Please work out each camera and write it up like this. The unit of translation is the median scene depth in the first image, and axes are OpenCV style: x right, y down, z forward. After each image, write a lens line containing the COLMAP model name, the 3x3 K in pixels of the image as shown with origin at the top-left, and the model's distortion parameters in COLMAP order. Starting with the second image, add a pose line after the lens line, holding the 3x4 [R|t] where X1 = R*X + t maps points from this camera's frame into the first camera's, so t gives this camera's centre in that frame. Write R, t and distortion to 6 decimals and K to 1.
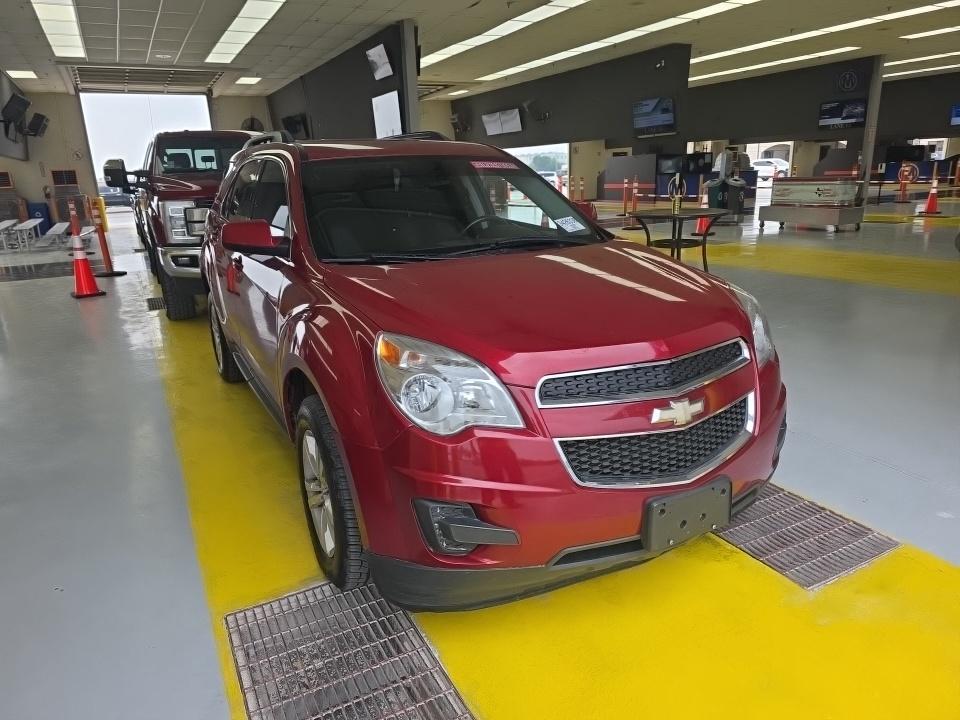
lens RADIAL K [[653.1, 0, 469.9], [0, 653.1, 363.2], [0, 0, 1]] dist [0.052561, -0.042058]
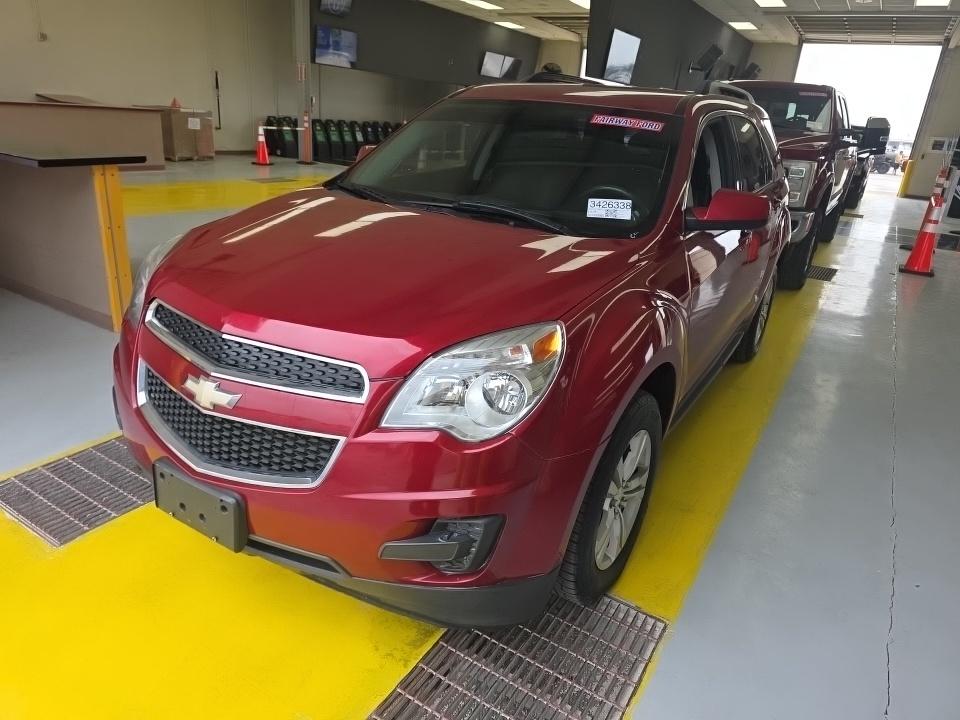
lens RADIAL K [[649.6, 0, 458.9], [0, 649.6, 359.7], [0, 0, 1]] dist [-0.000171, -0.000527]
pose [[0.498308, 0.379744, -0.779412, 0.138098], [-0.328965, 0.914565, 0.235272, -0.033671], [0.802166, 0.139161, 0.580658, 0.089849]]
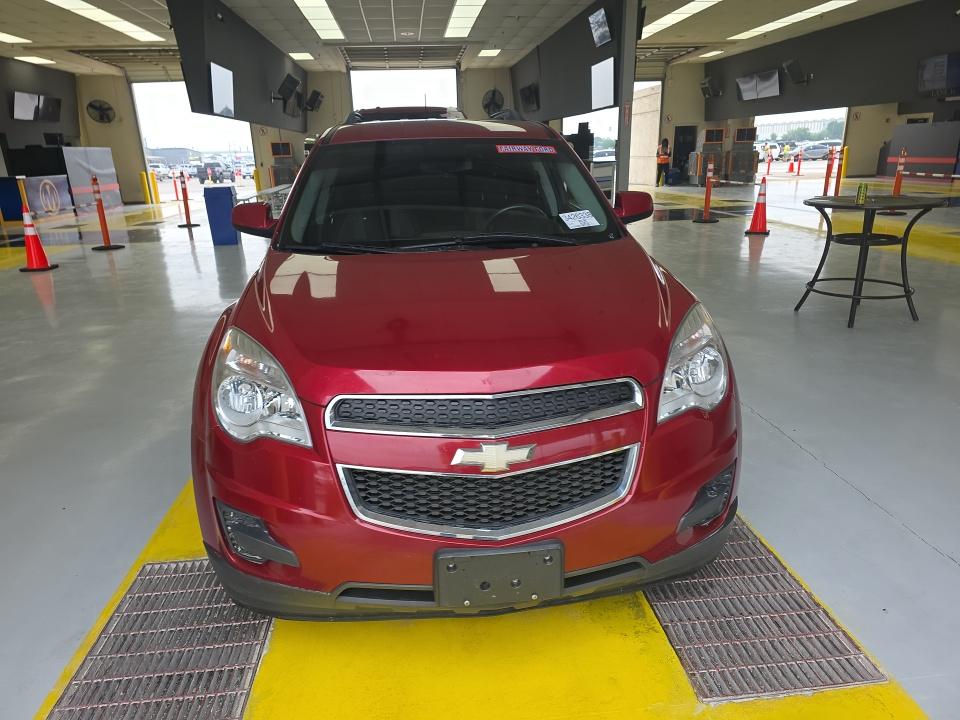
lens RADIAL K [[653.1, 0, 469.9], [0, 653.1, 363.2], [0, 0, 1]] dist [0.052561, -0.042058]
pose [[0.927685, 0.125103, -0.351781, 0.070522], [-0.109659, 0.991934, 0.063574, -0.012031], [0.356897, -0.020401, 0.933921, 0.023900]]
